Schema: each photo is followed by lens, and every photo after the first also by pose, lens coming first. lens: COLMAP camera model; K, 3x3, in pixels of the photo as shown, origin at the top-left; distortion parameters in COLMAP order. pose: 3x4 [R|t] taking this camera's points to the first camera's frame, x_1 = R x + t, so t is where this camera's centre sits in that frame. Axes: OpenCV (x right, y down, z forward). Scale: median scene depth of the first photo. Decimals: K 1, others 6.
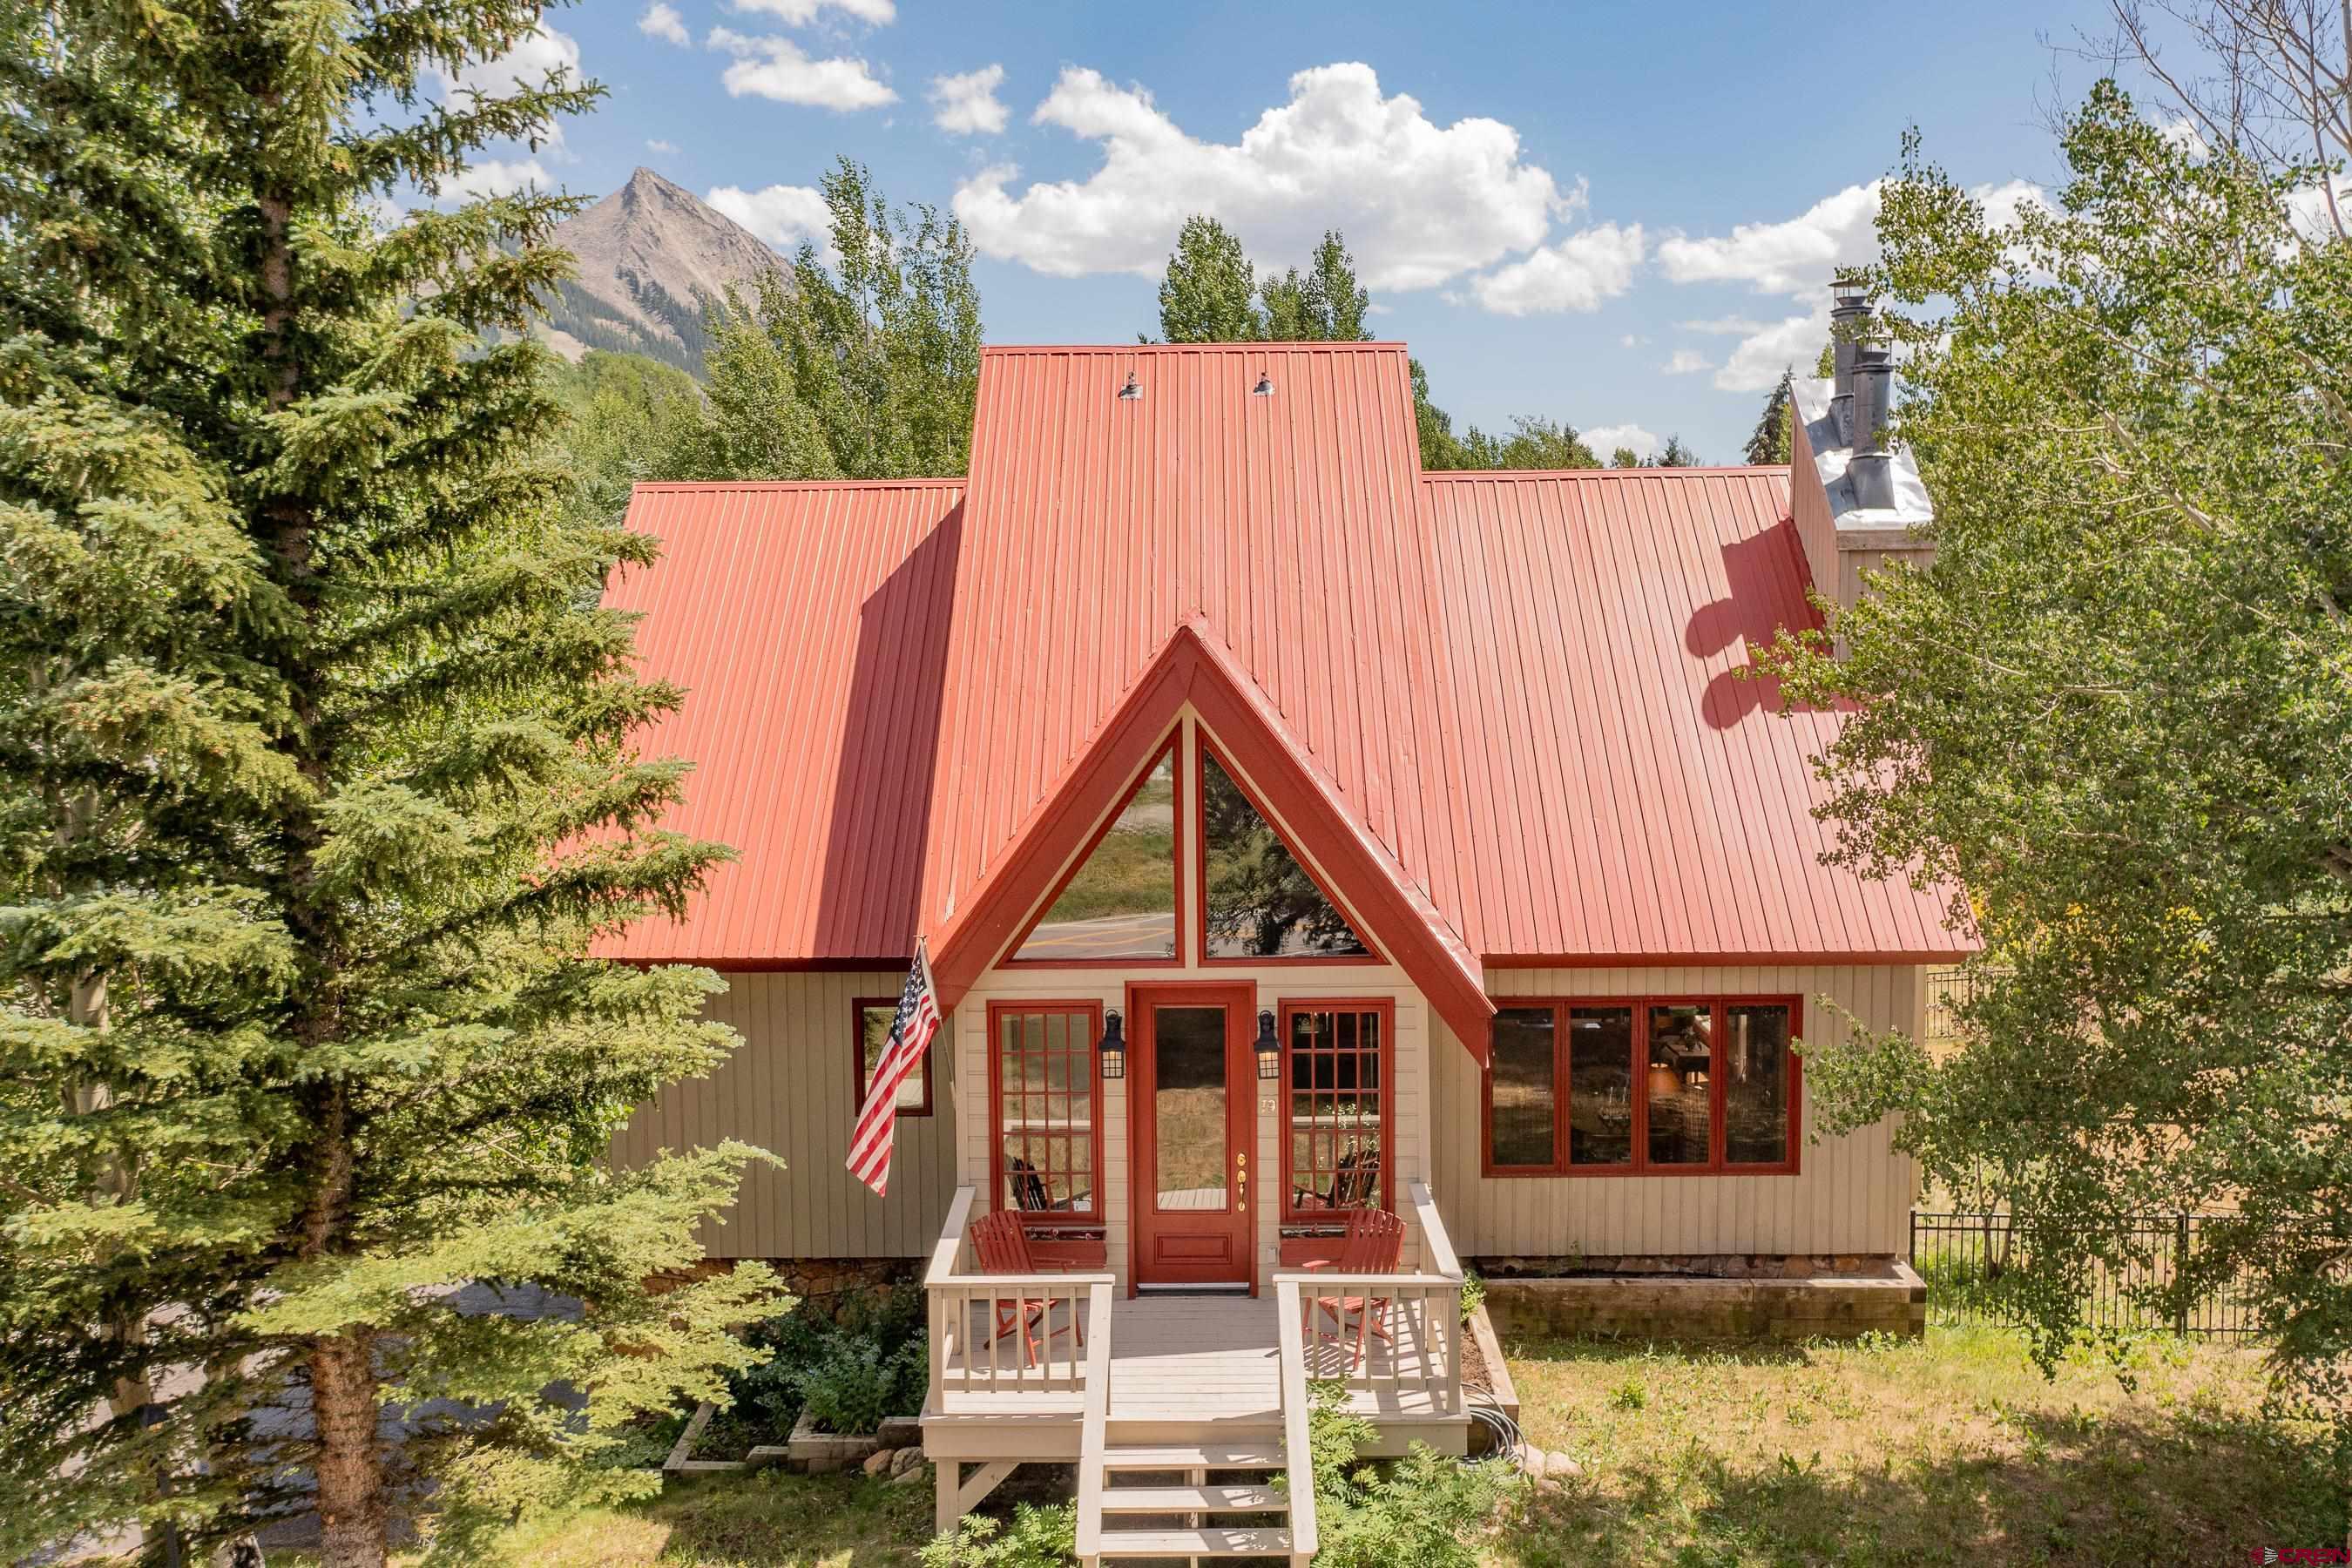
lens RADIAL K [[1906.8, 0, 1176.0], [0, 1906.8, 784.0], [0, 0, 1]] dist [-0.000115, -0.011280]
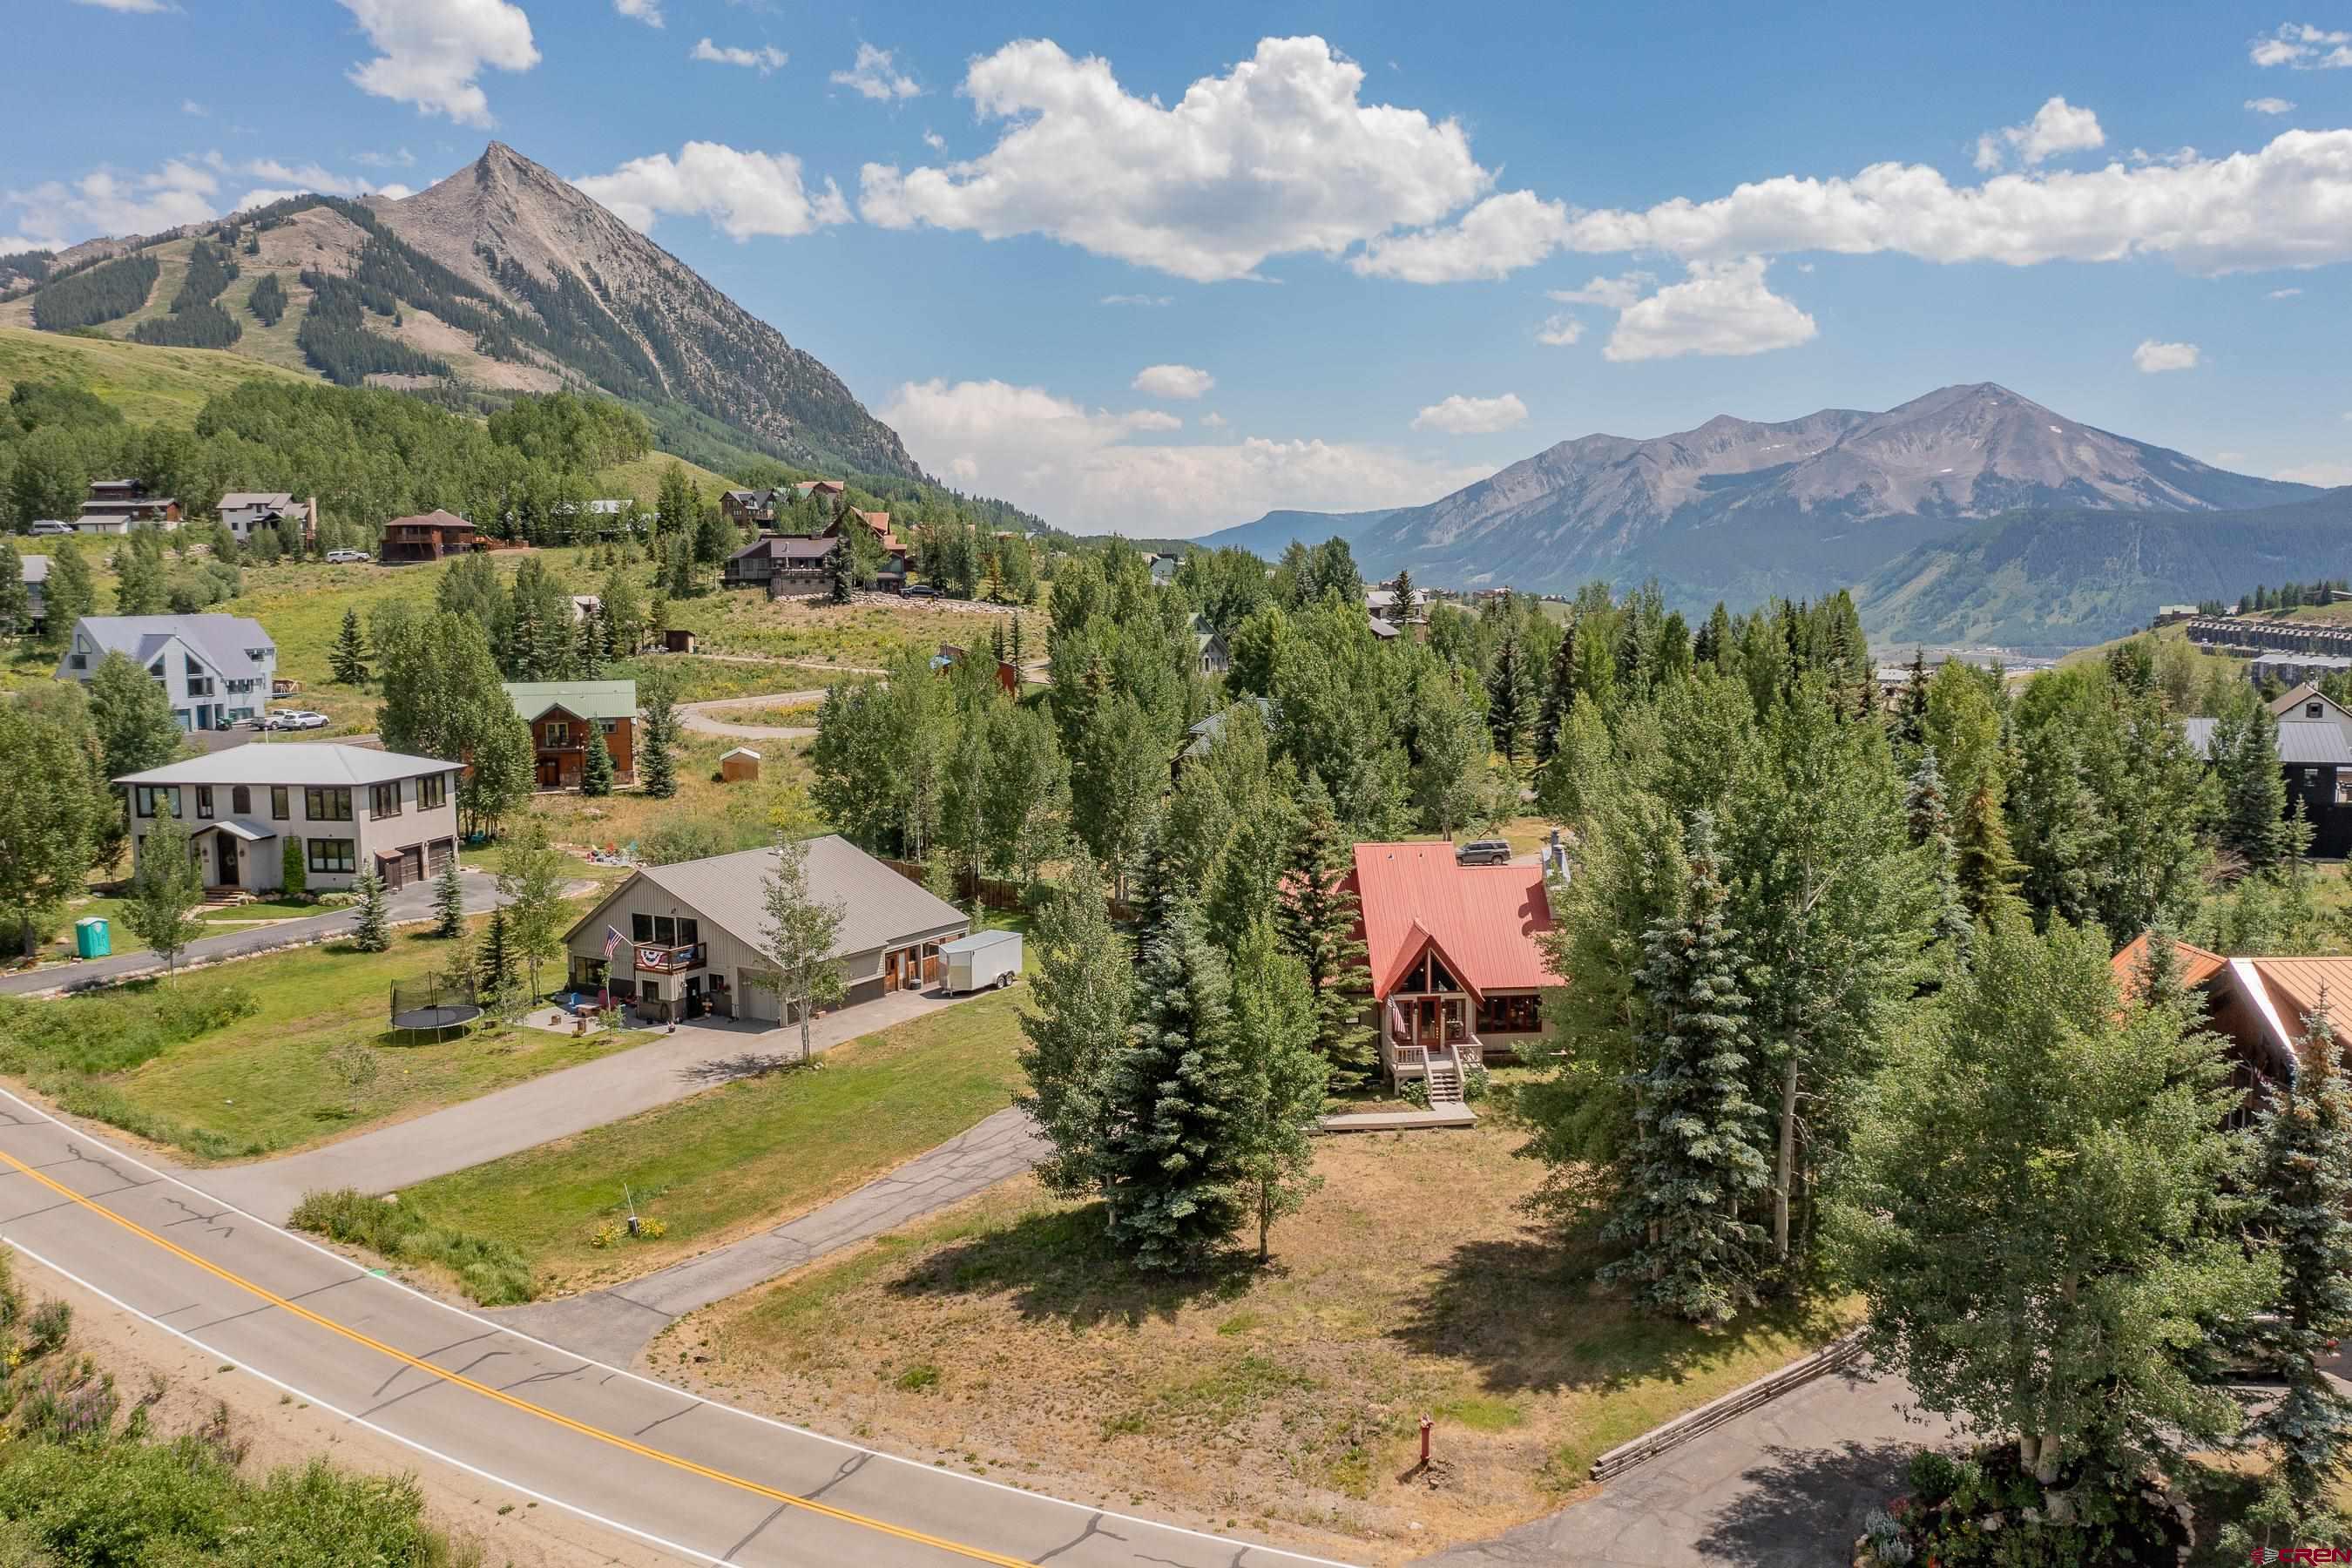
lens RADIAL K [[1906.8, 0, 1176.0], [0, 1906.8, 784.0], [0, 0, 1]] dist [-0.000115, -0.011280]
pose [[0.996544, -0.013419, 0.081978, -1.040337], [0.011494, 0.999648, 0.023910, -0.579171], [-0.082270, -0.022885, 0.996347, -3.934502]]
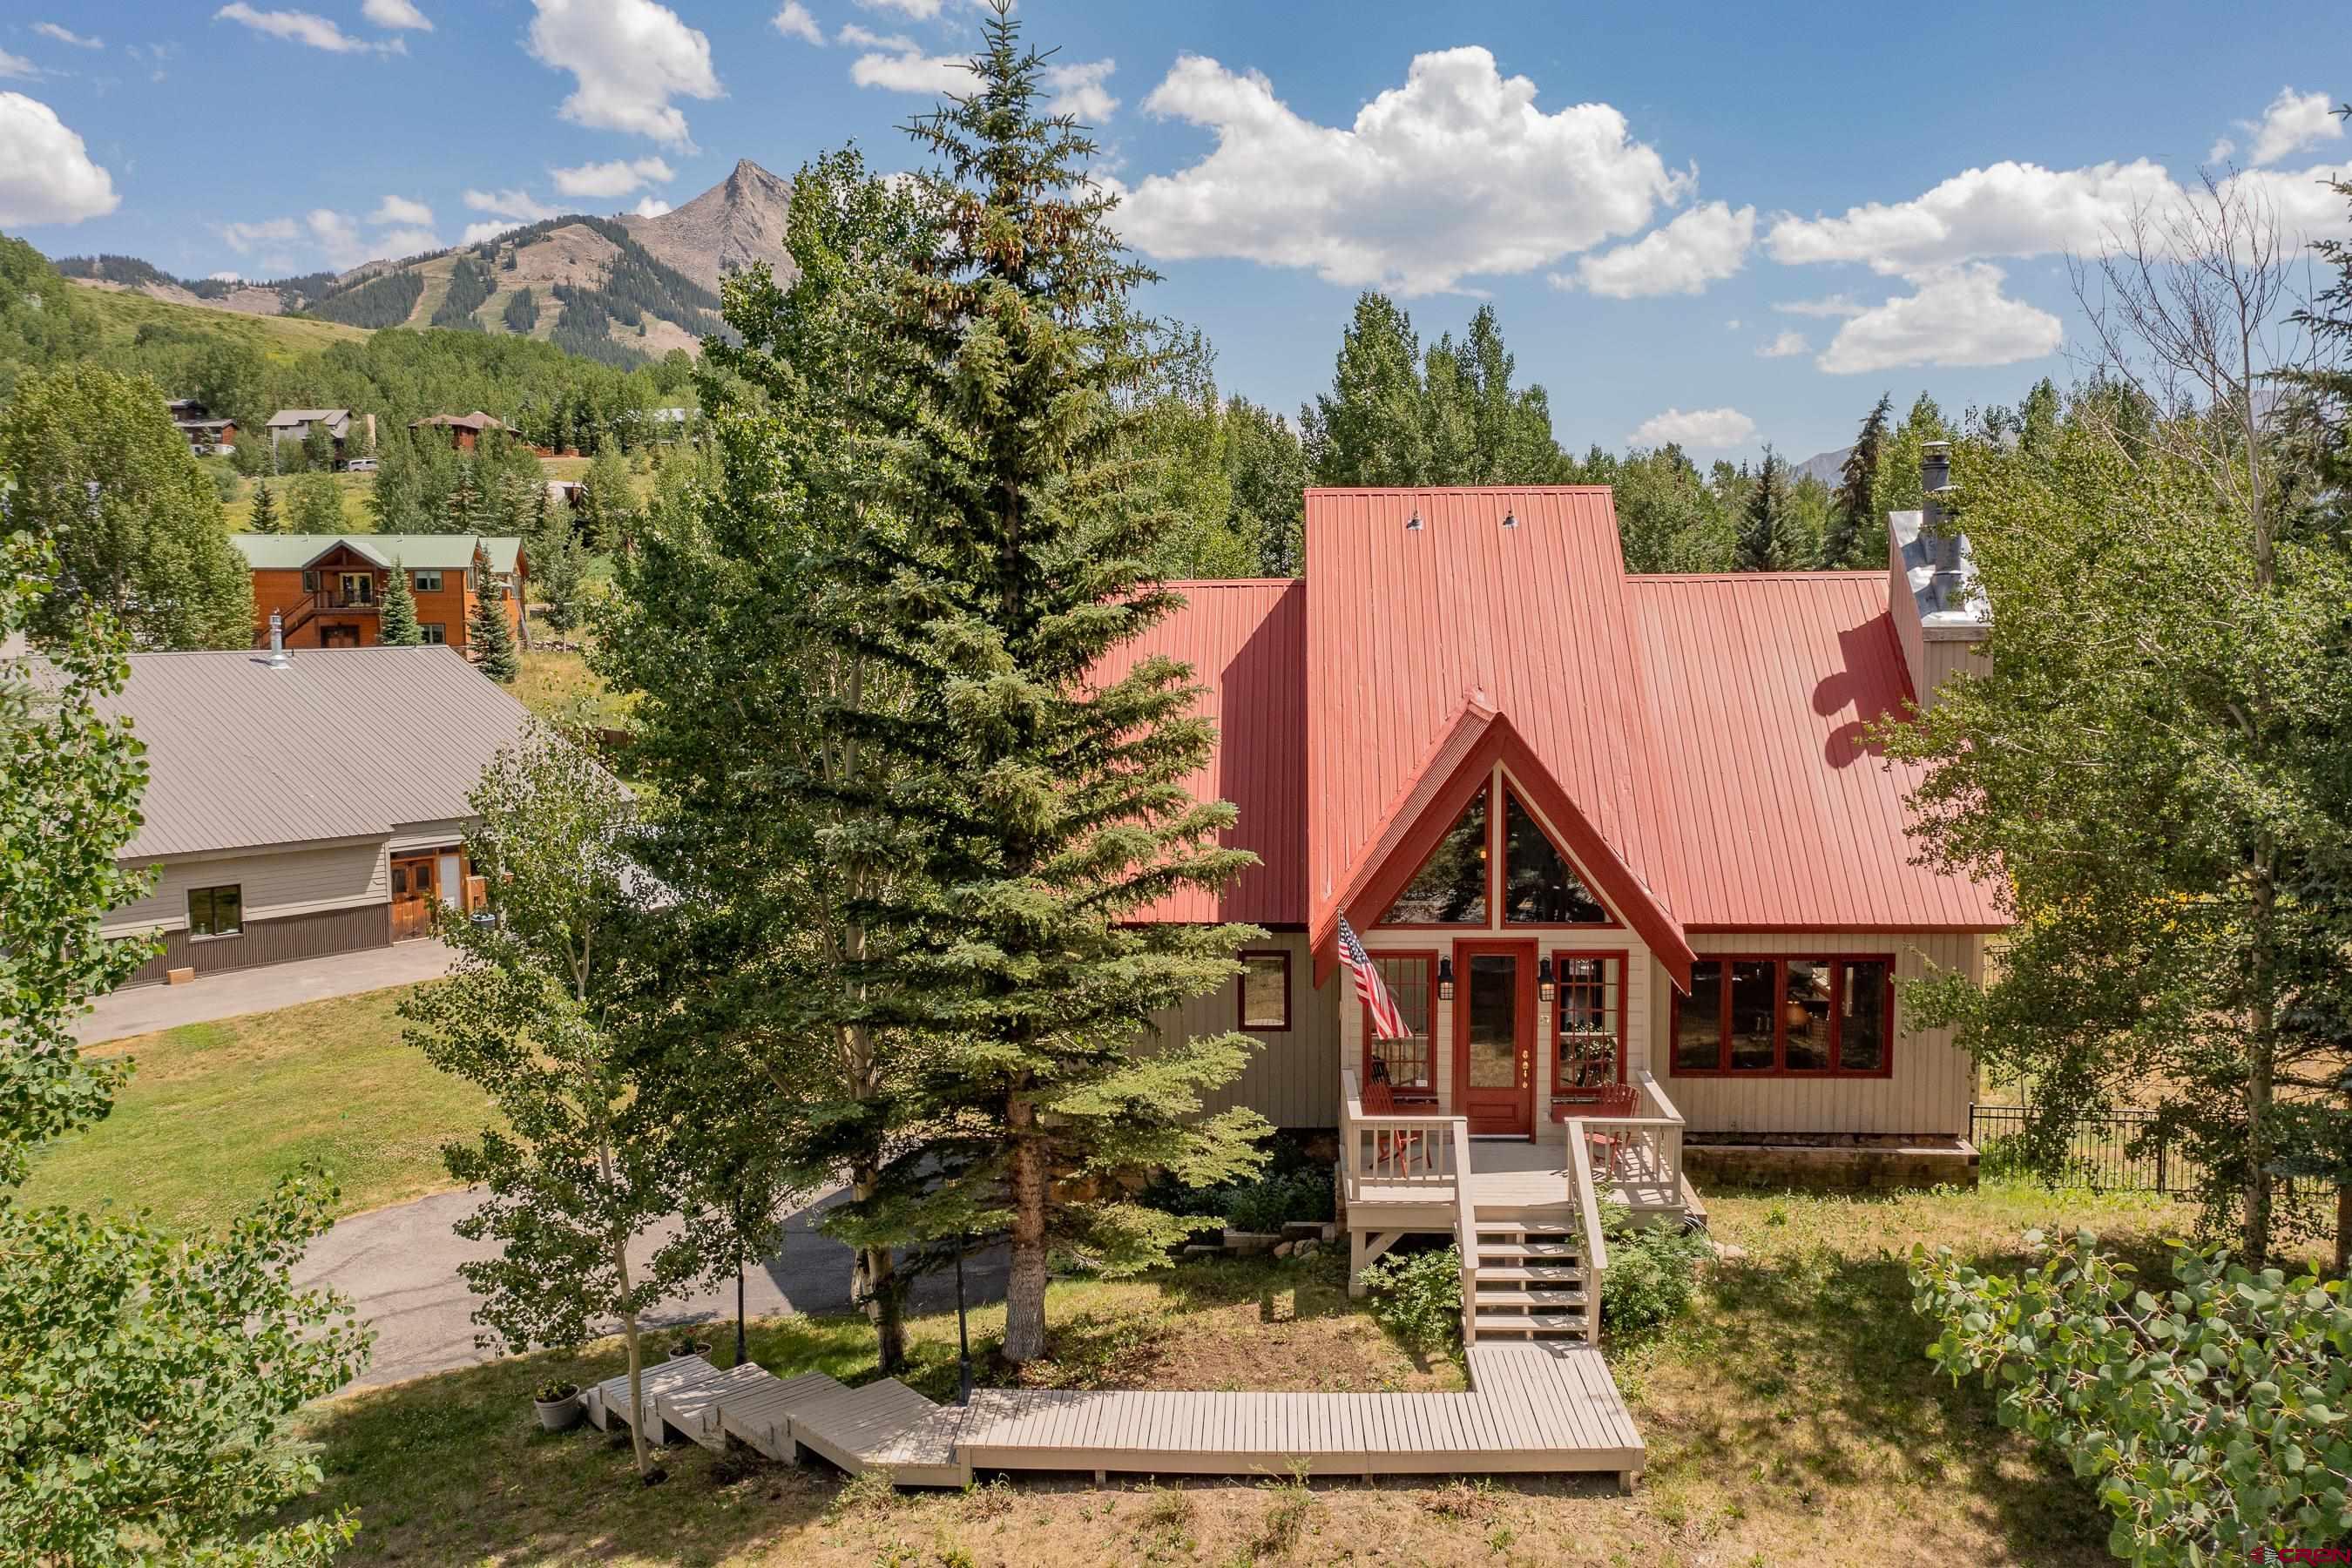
lens RADIAL K [[1906.8, 0, 1176.0], [0, 1906.8, 784.0], [0, 0, 1]] dist [-0.000115, -0.011280]
pose [[0.999164, 0.005795, -0.040465, -0.172443], [-0.005284, 0.999905, 0.012719, -0.036557], [0.040534, -0.012494, 0.999100, -0.505446]]
